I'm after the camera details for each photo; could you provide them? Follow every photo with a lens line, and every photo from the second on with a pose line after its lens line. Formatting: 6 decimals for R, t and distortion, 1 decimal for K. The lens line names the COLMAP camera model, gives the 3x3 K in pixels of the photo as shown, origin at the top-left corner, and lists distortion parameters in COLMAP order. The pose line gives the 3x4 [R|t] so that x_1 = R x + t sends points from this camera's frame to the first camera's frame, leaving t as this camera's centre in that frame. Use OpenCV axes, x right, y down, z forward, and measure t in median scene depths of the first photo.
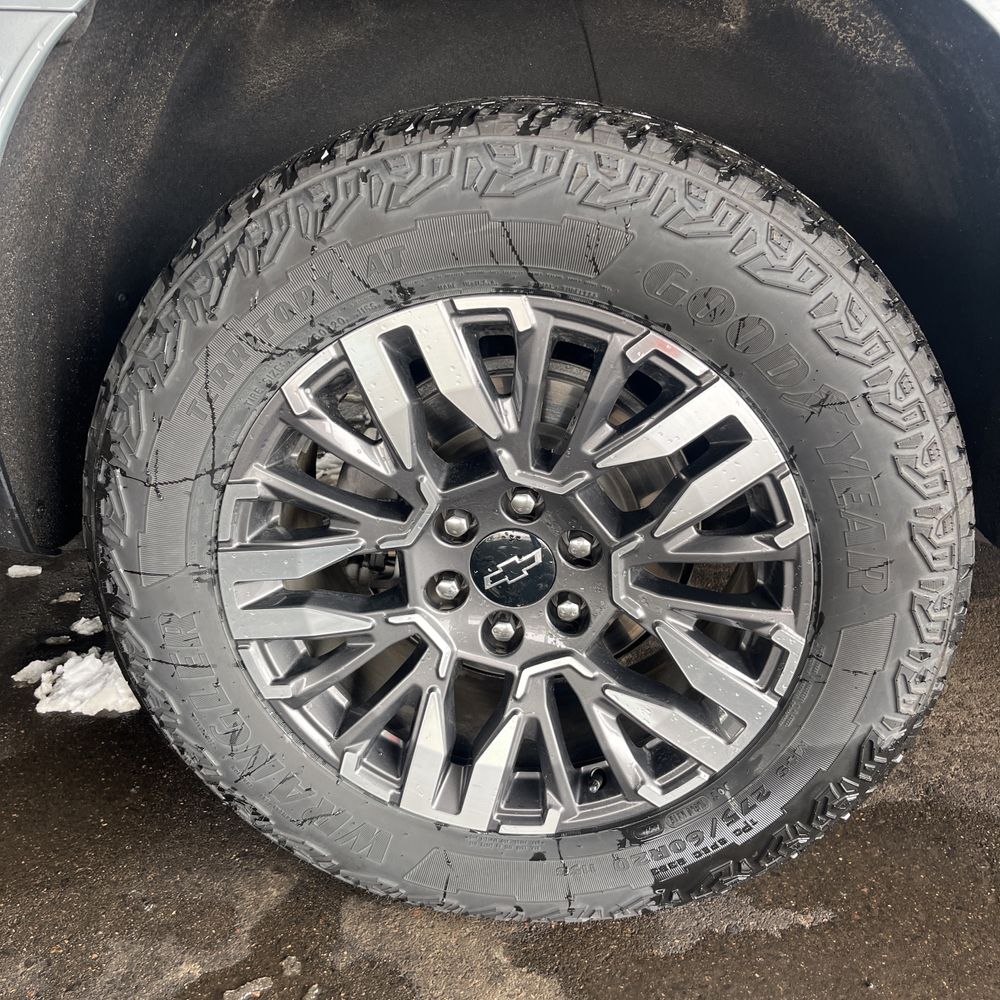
lens RADIAL K [[1014.4, 0, 512.3], [0, 1014.4, 496.6], [0, 0, 1]] dist [0.010985, -0.013339]
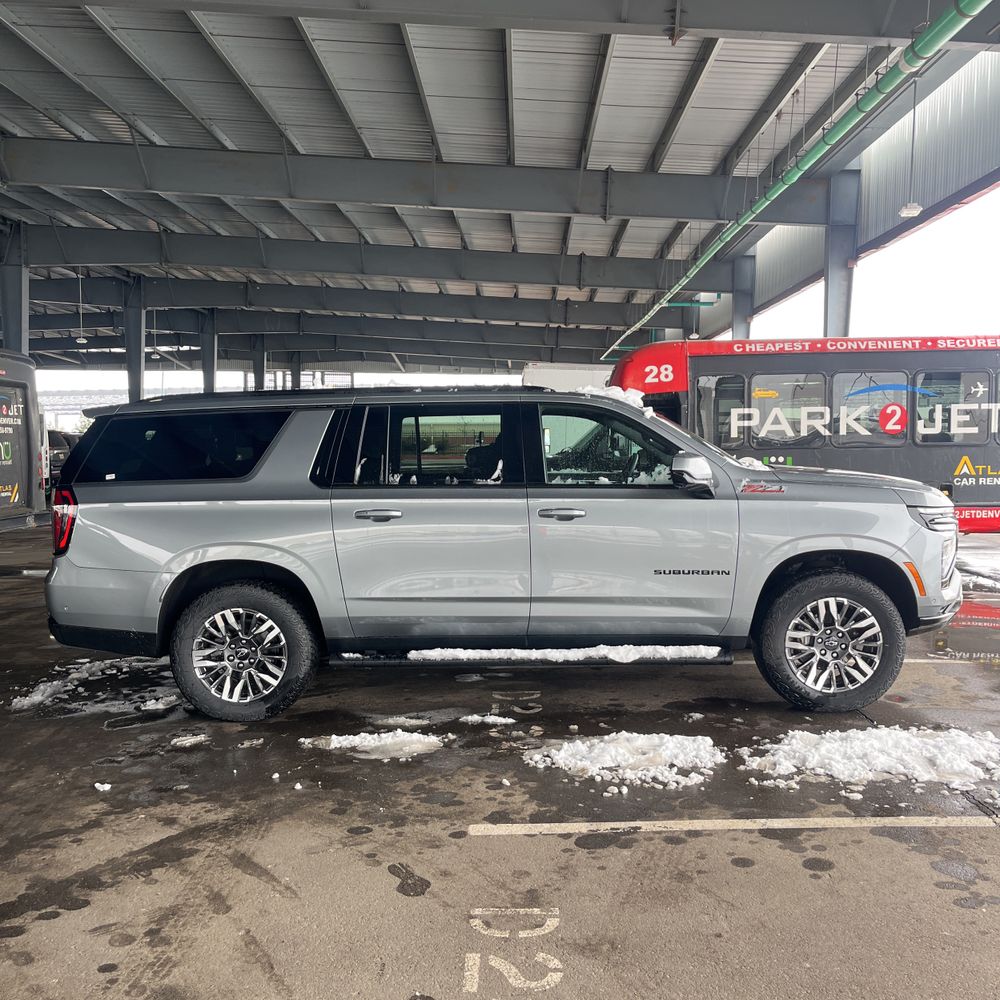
lens RADIAL K [[1007.0, 0, 517.1], [0, 1007.0, 495.3], [0, 0, 1]] dist [0.062413, -0.094590]
pose [[0.995458, -0.016442, 0.093768, 1.113707], [0.046669, 0.942779, -0.330135, 1.286318], [-0.082974, 0.333011, 0.939265, -5.263522]]
